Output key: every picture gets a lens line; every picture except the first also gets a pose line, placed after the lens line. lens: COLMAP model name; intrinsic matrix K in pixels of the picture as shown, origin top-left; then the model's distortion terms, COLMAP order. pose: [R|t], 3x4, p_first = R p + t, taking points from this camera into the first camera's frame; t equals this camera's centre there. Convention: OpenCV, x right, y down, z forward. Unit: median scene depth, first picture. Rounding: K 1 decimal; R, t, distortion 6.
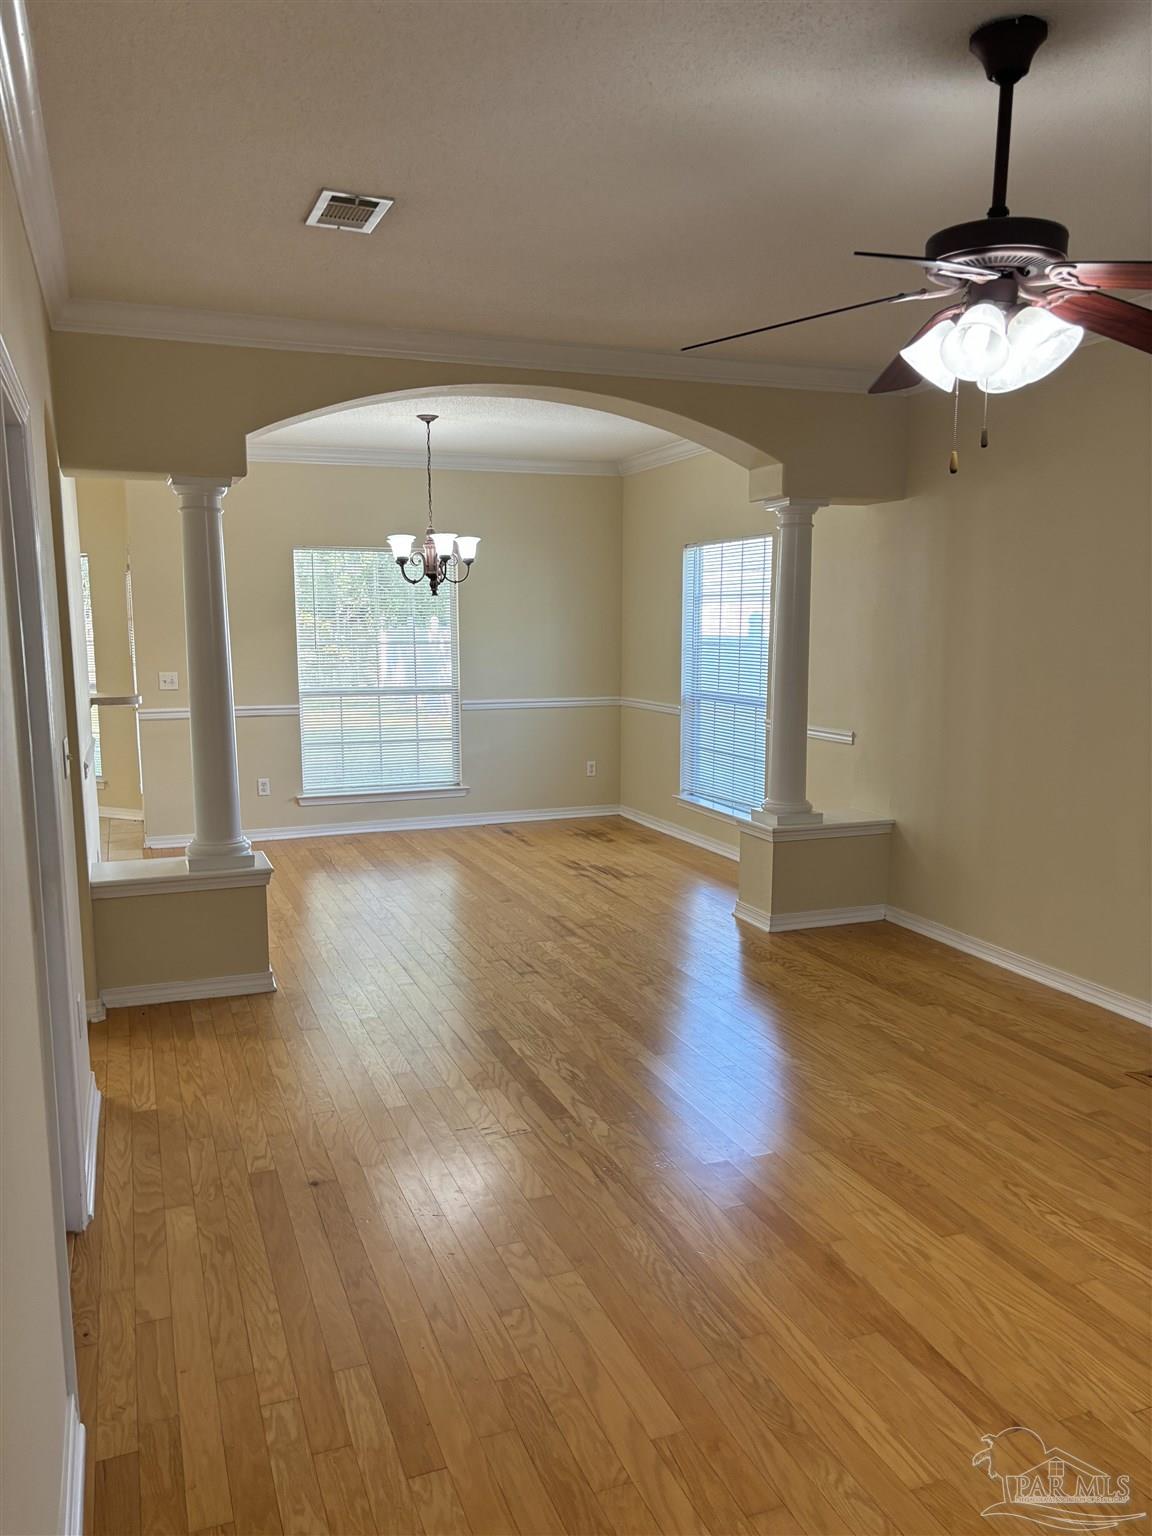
lens RADIAL K [[1141.4, 0, 579.5], [0, 1141.4, 786.6], [0, 0, 1]] dist [0.046294, -0.063023]
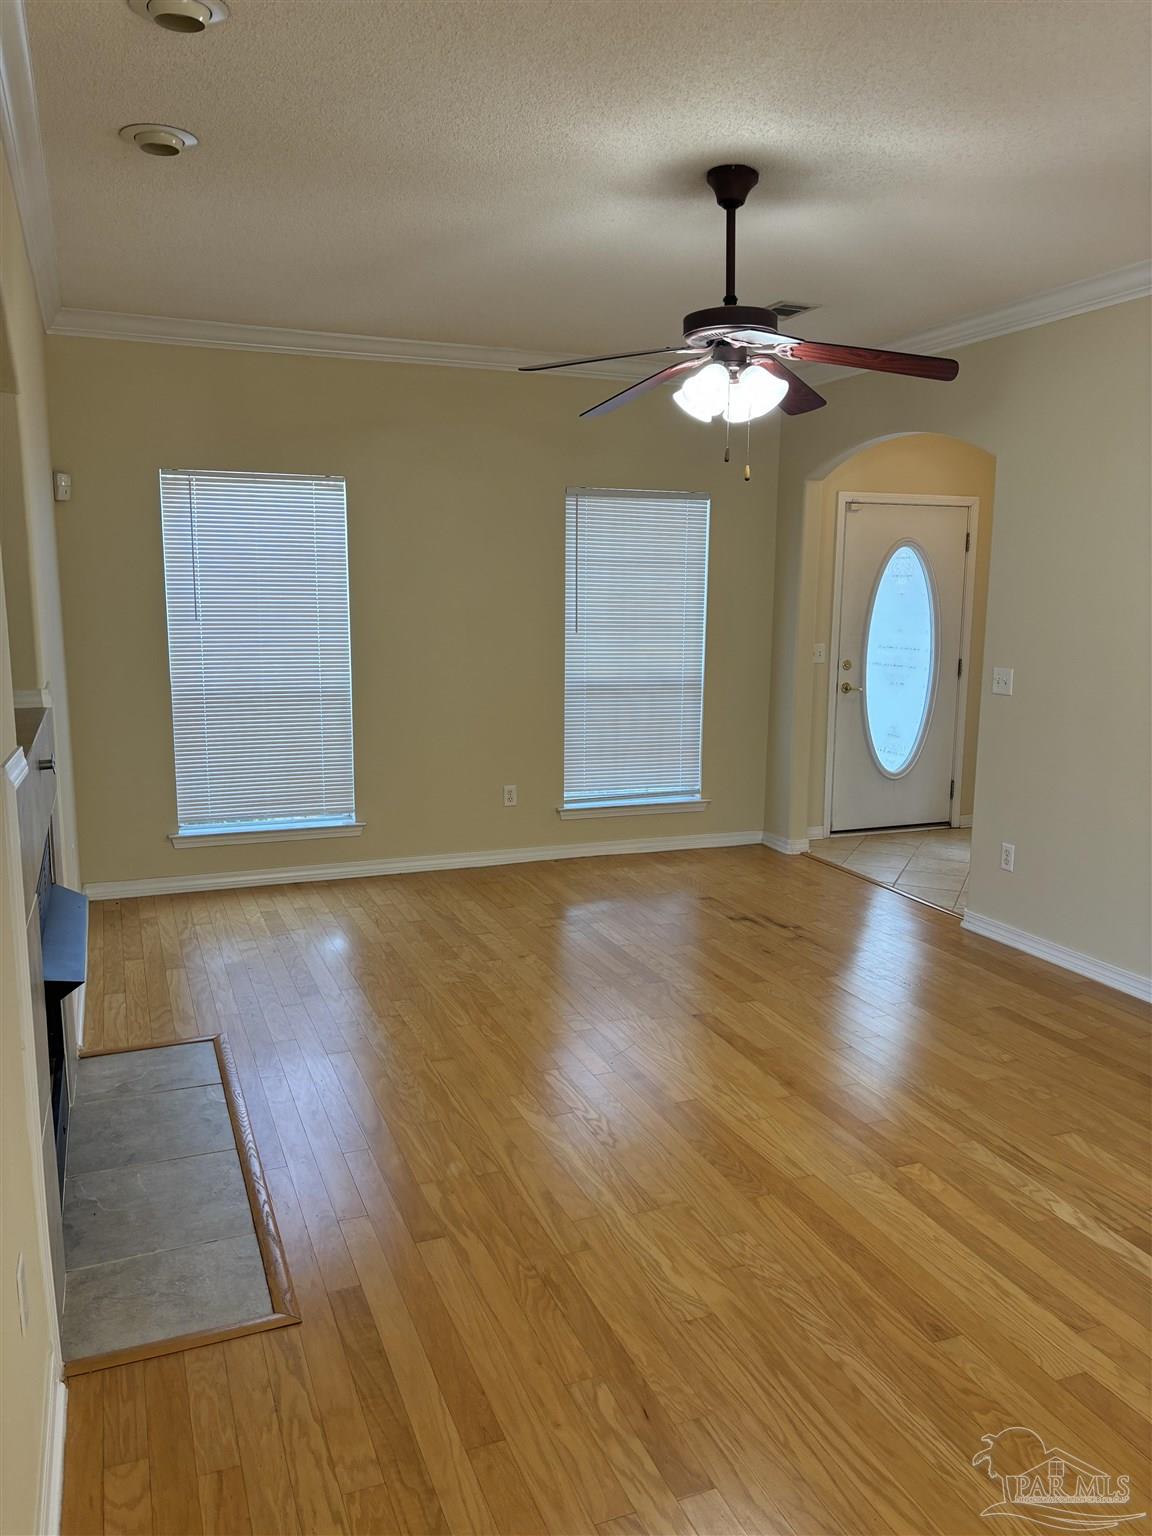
lens RADIAL K [[1164.3, 0, 578.6], [0, 1164.3, 787.0], [0, 0, 1]] dist [0.013794, -0.000737]
pose [[-0.999928, -0.002753, -0.011675, 0.360262], [-0.006298, 0.948846, 0.315677, -0.239874], [0.010209, 0.315728, -0.948795, 1.627854]]
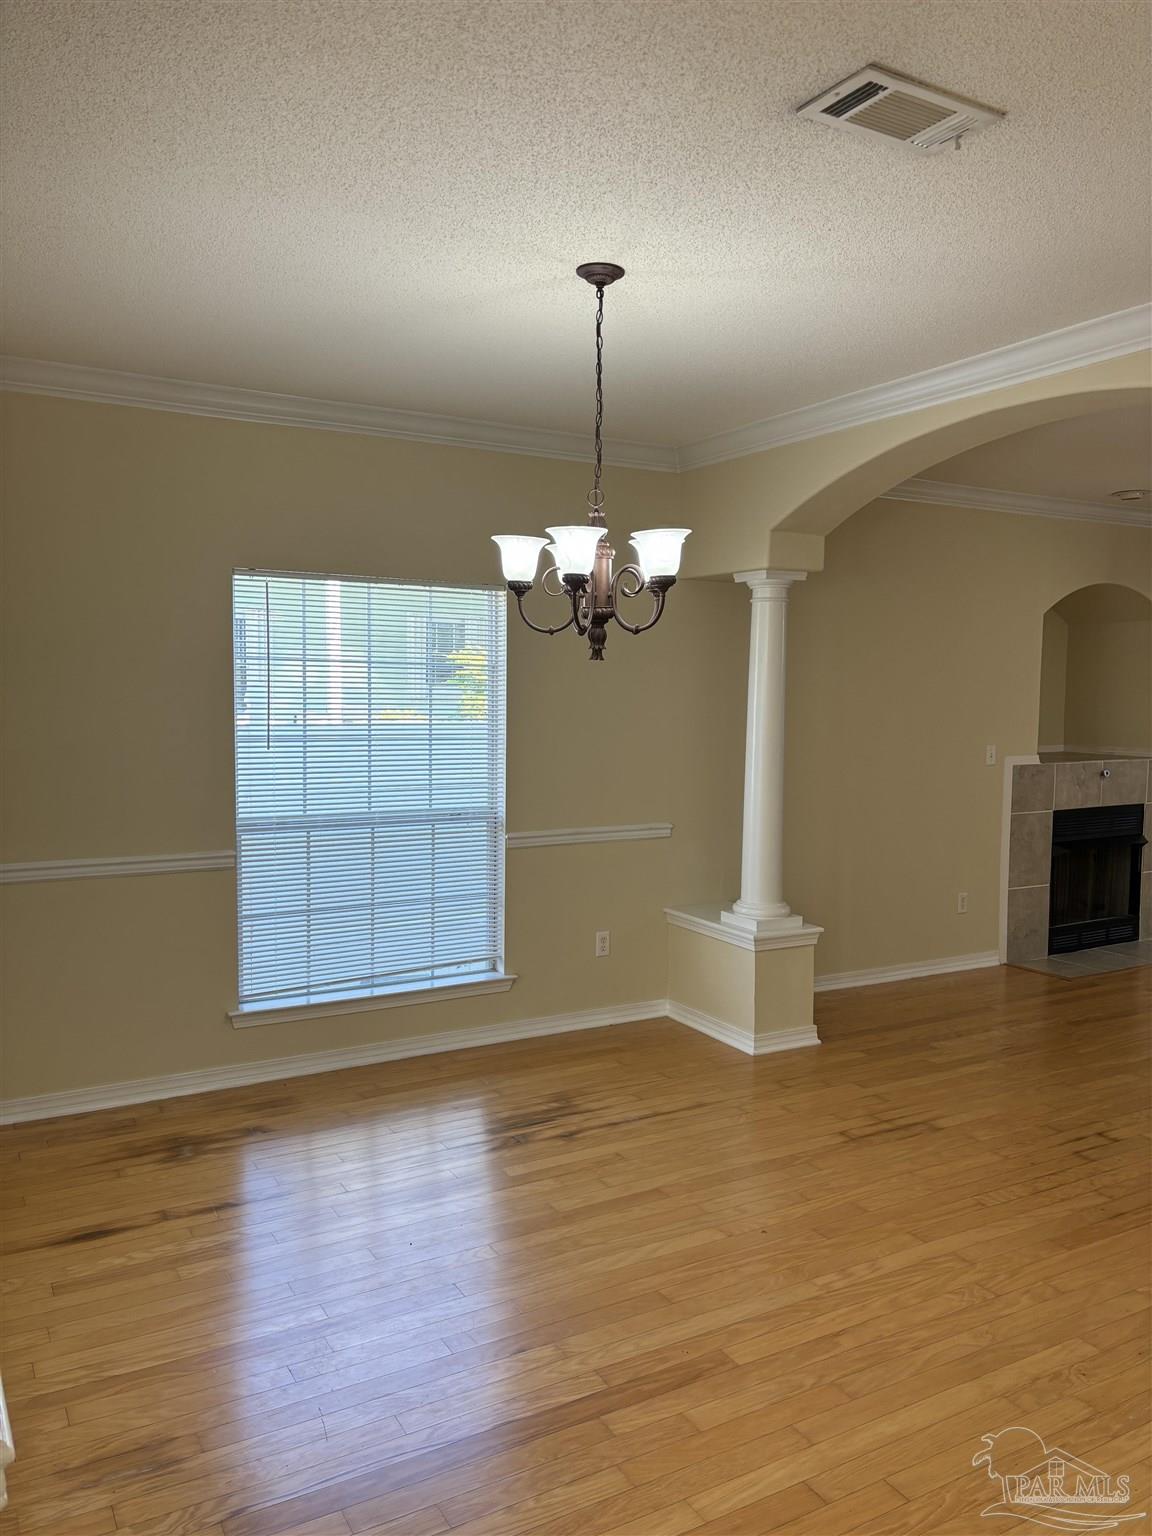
lens RADIAL K [[1186.9, 0, 576.0], [0, 1186.9, 768.0], [0, 0, 1]] dist [0.021976, -0.001688]
pose [[-0.145094, -0.074025, 0.986645, -1.125416], [0.135091, 0.986377, 0.093871, -0.316801], [-0.980152, 0.146907, -0.133118, 2.007082]]
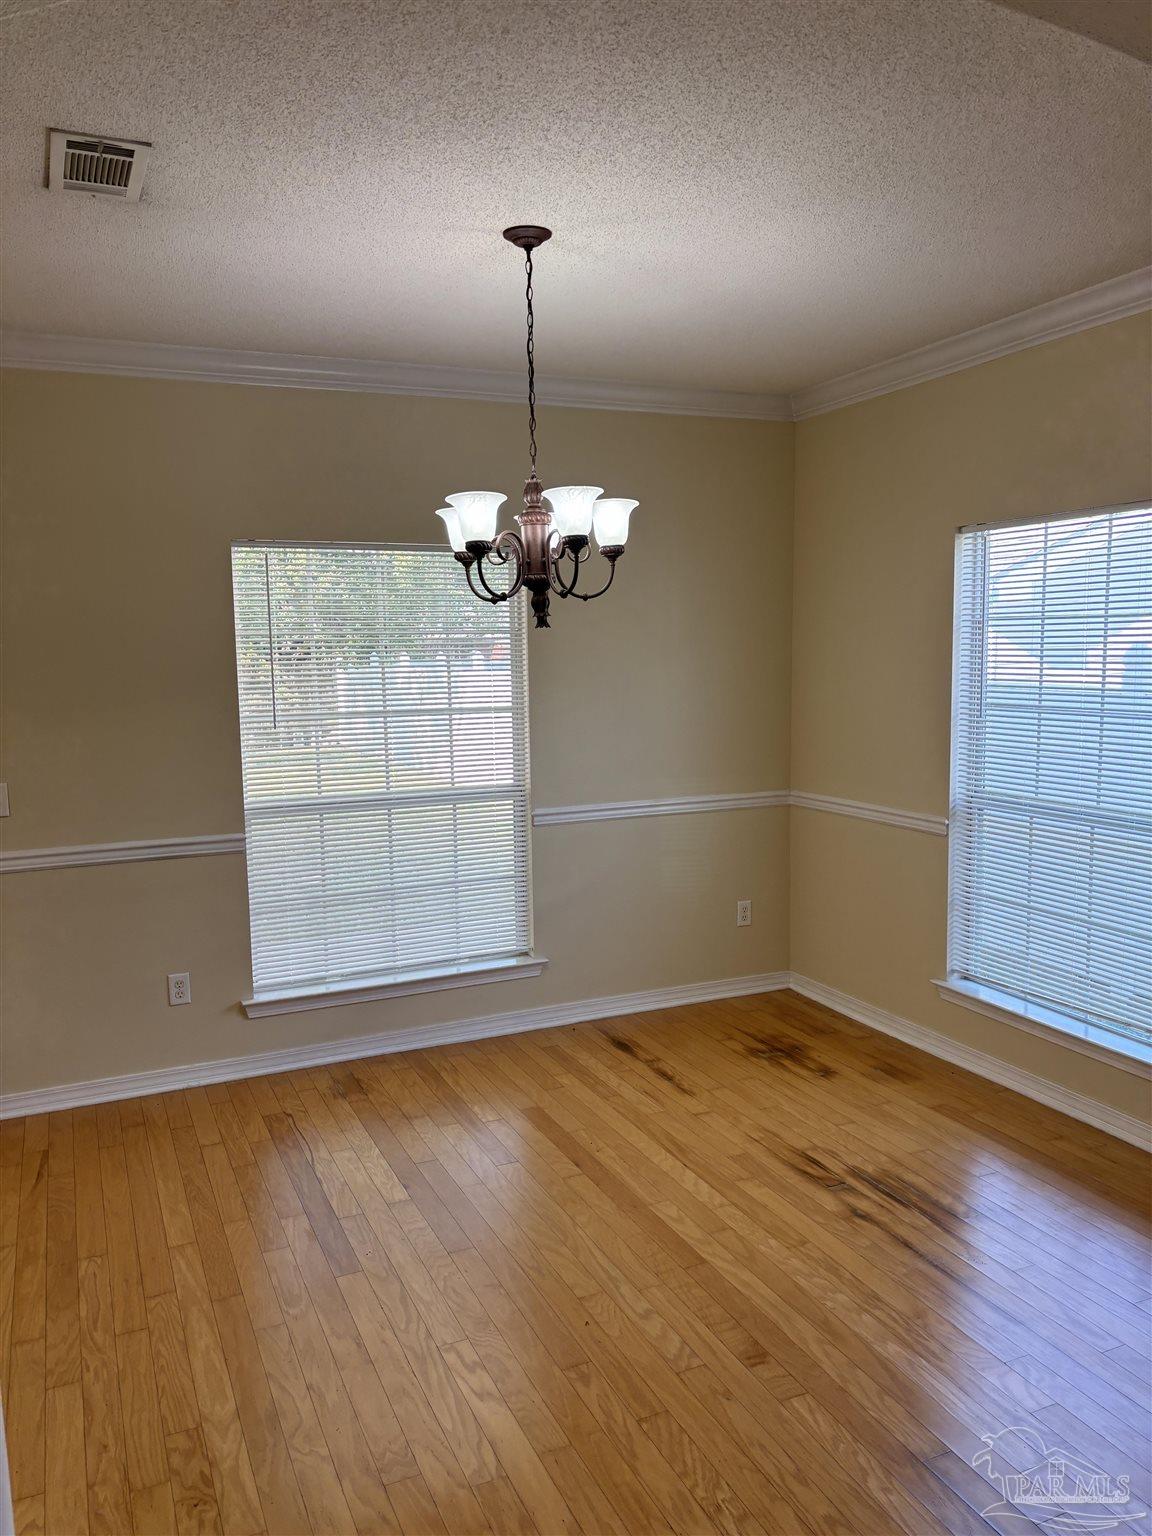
lens RADIAL K [[1156.9, 0, 576.0], [0, 1156.9, 768.0], [0, 0, 1]] dist [0.004341, 0.000185]
pose [[0.998994, -0.021387, 0.039404, -0.244263], [0.023083, 0.998804, -0.043094, -0.167005], [-0.038435, 0.043961, 0.998294, 0.996664]]
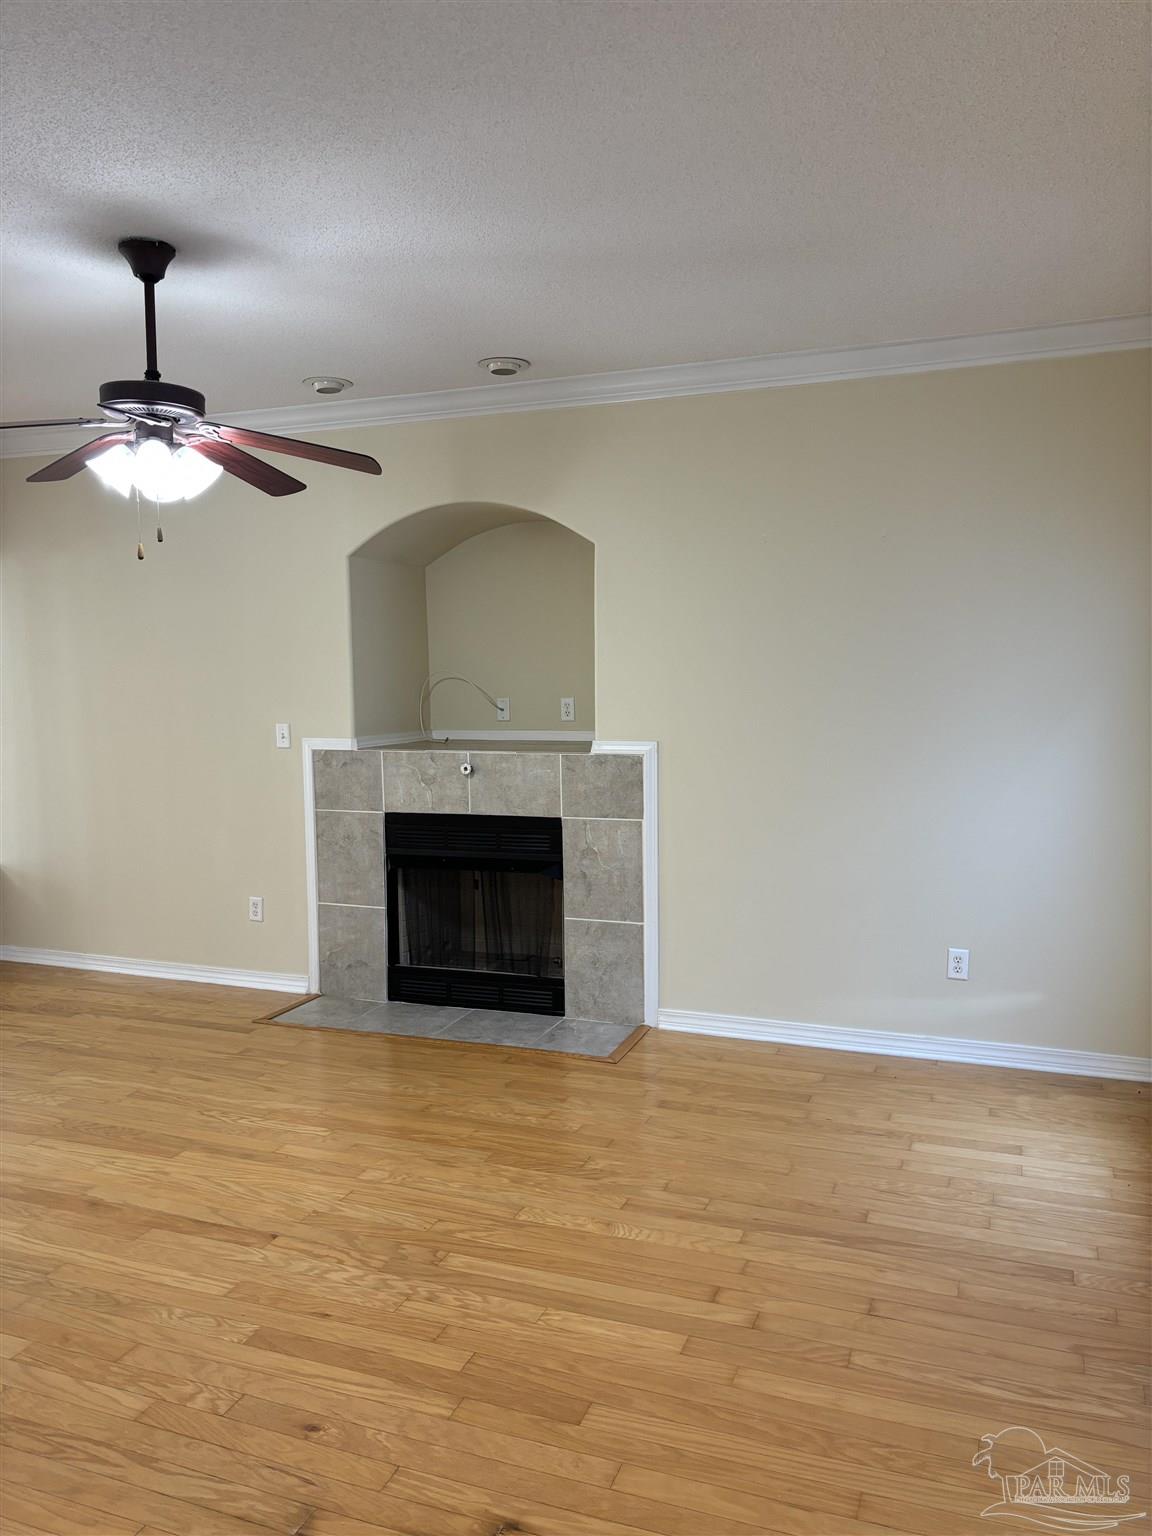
lens RADIAL K [[1164.3, 0, 578.6], [0, 1164.3, 787.0], [0, 0, 1]] dist [0.013794, -0.000737]
pose [[0.674312, -0.085663, 0.733461, -0.225189], [0.116712, 0.993128, 0.008690, 0.024028], [-0.729165, 0.079744, 0.679676, -0.176049]]
